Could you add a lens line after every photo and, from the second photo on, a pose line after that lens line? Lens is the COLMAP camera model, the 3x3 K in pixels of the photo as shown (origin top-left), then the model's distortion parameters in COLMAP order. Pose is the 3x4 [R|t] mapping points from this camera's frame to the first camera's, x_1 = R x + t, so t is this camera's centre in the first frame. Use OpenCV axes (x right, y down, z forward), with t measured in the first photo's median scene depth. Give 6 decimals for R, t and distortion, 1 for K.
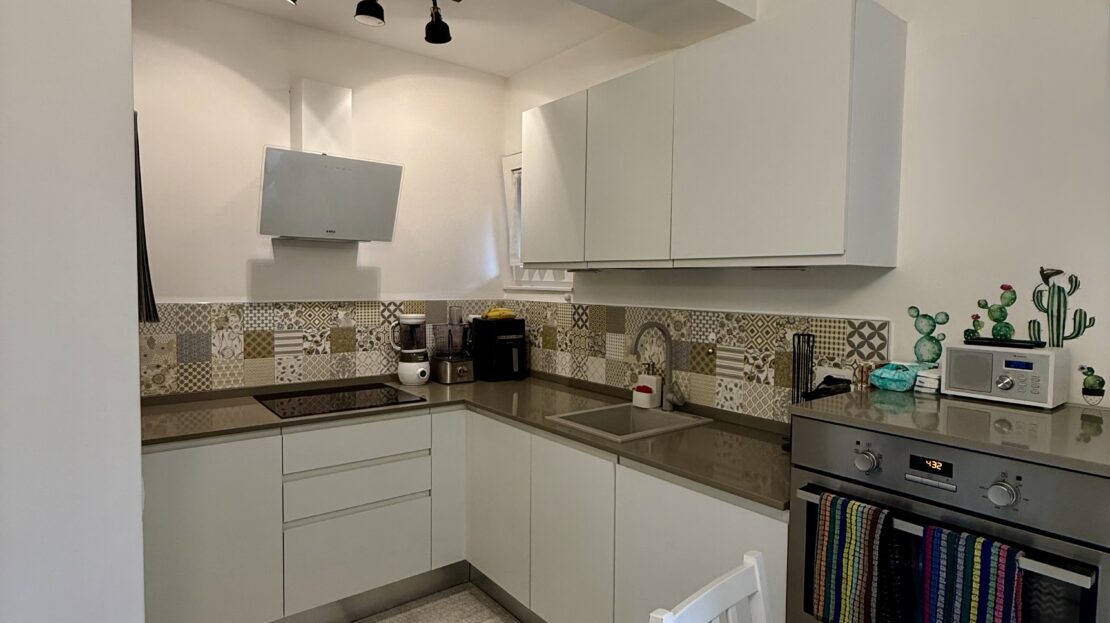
lens RADIAL K [[589.5, 0, 555.0], [0, 589.5, 311.5], [0, 0, 1]] dist [-0.003016, 0.000543]
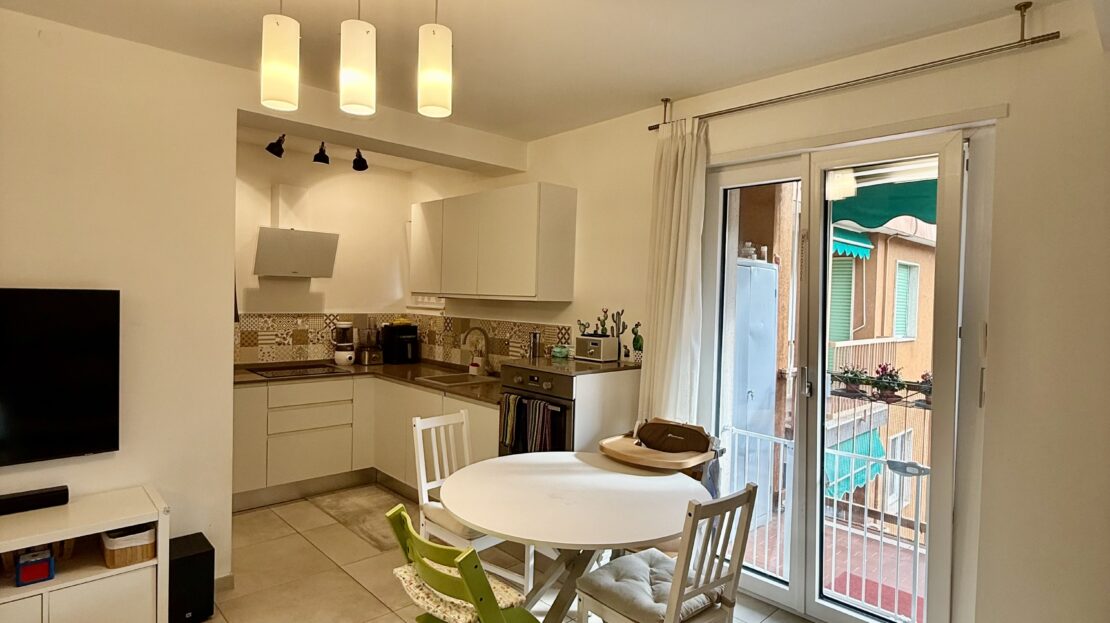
lens RADIAL K [[589.5, 0, 555.0], [0, 589.5, 311.5], [0, 0, 1]] dist [-0.003016, 0.000543]
pose [[0.996250, 0.012199, 0.085654, 0.210824], [-0.010418, 0.999721, -0.021205, 0.004772], [-0.085889, 0.020233, 0.996099, -0.714919]]
